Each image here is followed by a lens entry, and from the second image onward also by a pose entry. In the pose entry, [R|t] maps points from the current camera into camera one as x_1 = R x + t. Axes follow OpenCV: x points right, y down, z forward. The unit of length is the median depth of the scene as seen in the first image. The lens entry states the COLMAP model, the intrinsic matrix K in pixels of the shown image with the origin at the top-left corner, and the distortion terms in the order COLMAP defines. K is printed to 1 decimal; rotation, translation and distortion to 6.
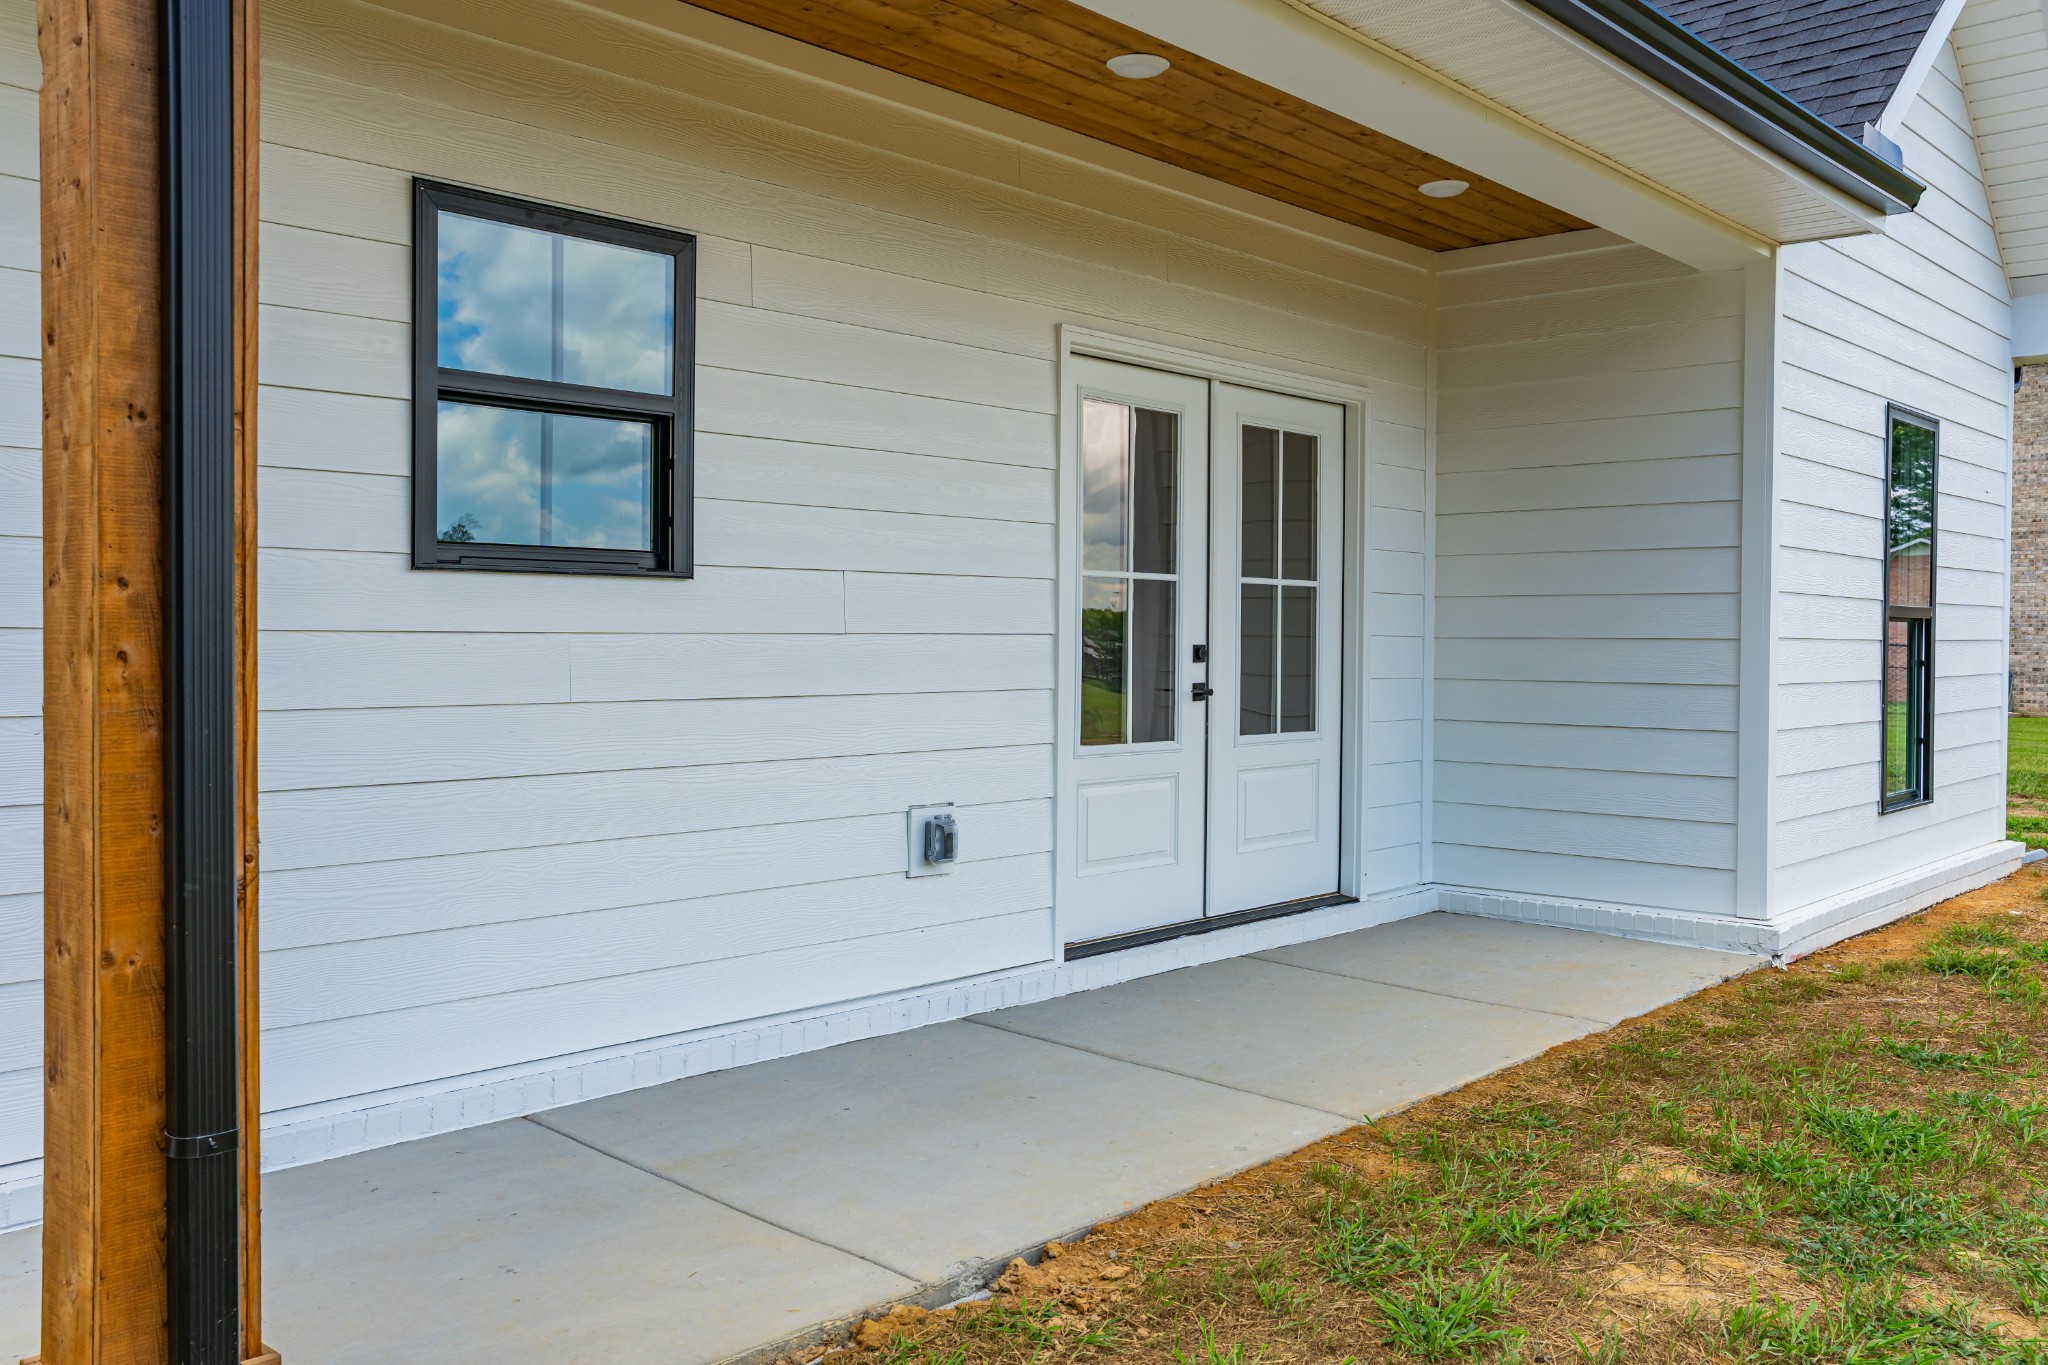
lens RADIAL K [[1741.5, 0, 1027.2], [0, 1741.5, 680.2], [0, 0, 1]] dist [-0.034570, 0.003316]
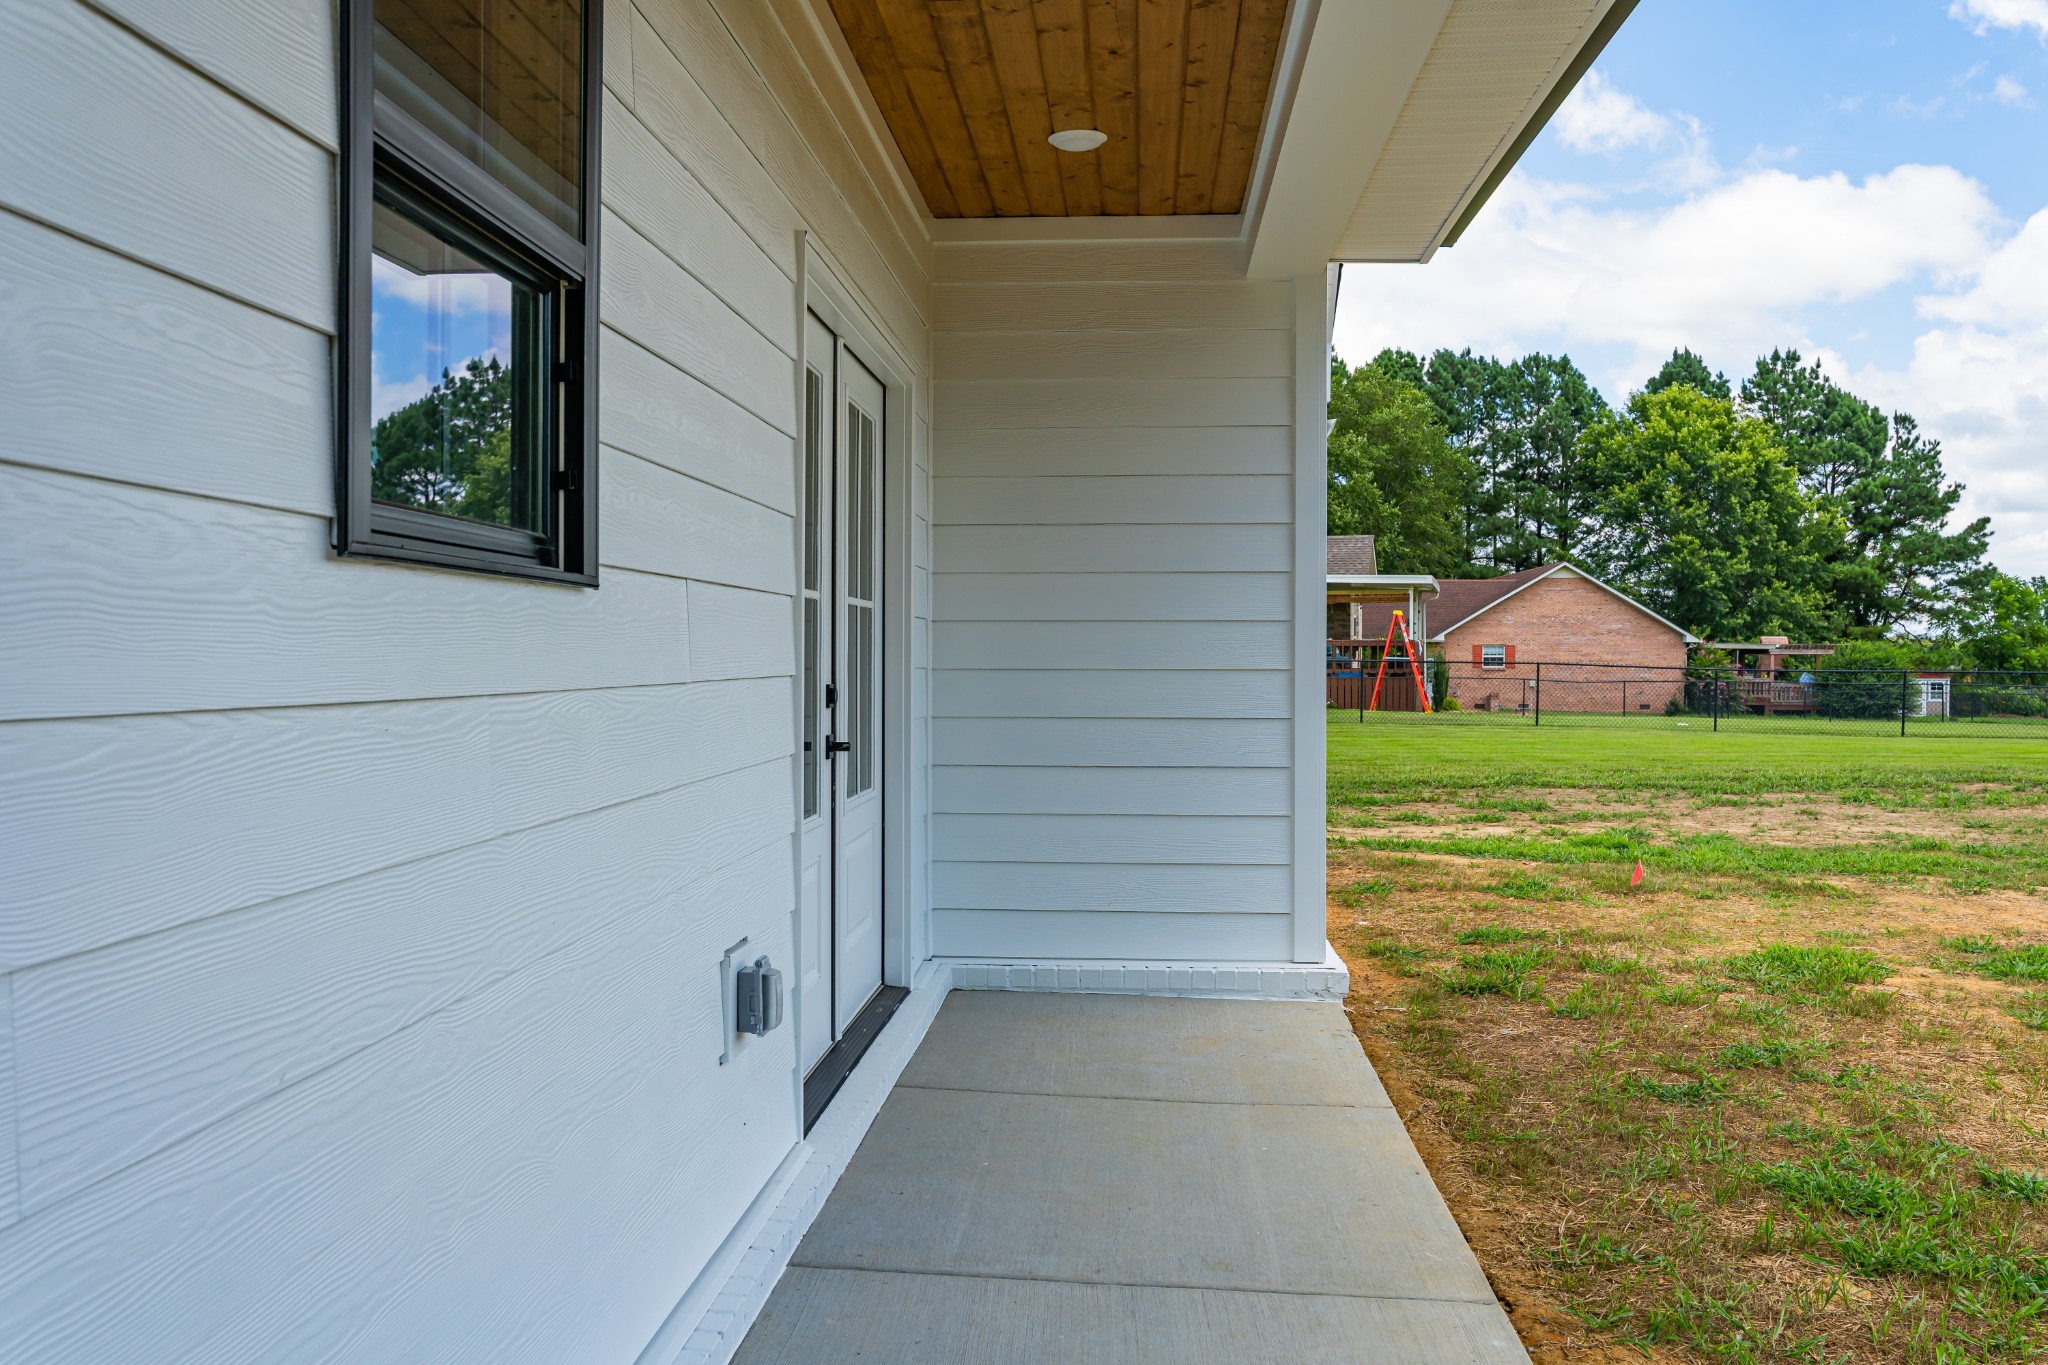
lens RADIAL K [[1741.5, 0, 1024.6], [0, 1741.5, 682.4], [0, 0, 1]] dist [-0.034570, 0.003316]
pose [[0.780462, -0.013201, 0.625063, -0.316164], [0.017769, 0.999842, -0.001071, -0.019480], [-0.624950, 0.011943, 0.780573, 0.364002]]
